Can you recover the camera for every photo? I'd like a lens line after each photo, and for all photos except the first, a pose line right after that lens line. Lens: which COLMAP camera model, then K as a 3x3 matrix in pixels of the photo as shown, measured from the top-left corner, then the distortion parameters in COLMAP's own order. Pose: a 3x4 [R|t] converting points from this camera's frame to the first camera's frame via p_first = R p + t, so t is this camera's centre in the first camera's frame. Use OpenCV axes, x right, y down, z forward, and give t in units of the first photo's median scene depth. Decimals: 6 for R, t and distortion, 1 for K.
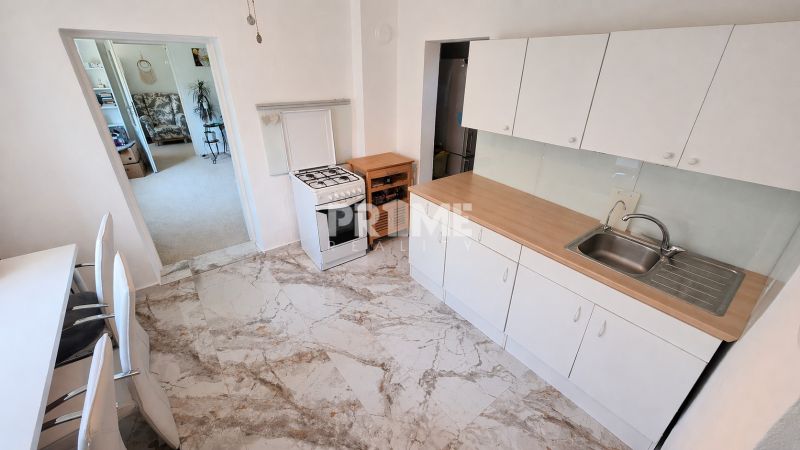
lens RADIAL K [[319.7, 0, 397.7], [0, 319.7, 221.9], [0, 0, 1]] dist [-0.000457, 0.000023]
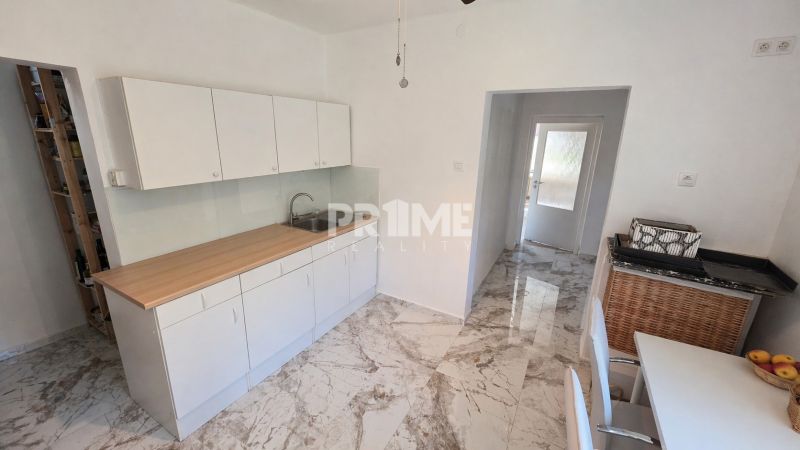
lens RADIAL K [[319.7, 0, 397.7], [0, 319.7, 221.9], [0, 0, 1]] dist [-0.000457, 0.000023]
pose [[-0.395914, -0.273611, 0.876578, -0.732522], [0.388286, 0.815165, 0.429815, -0.362977], [-0.832157, 0.510533, -0.216496, 0.784720]]
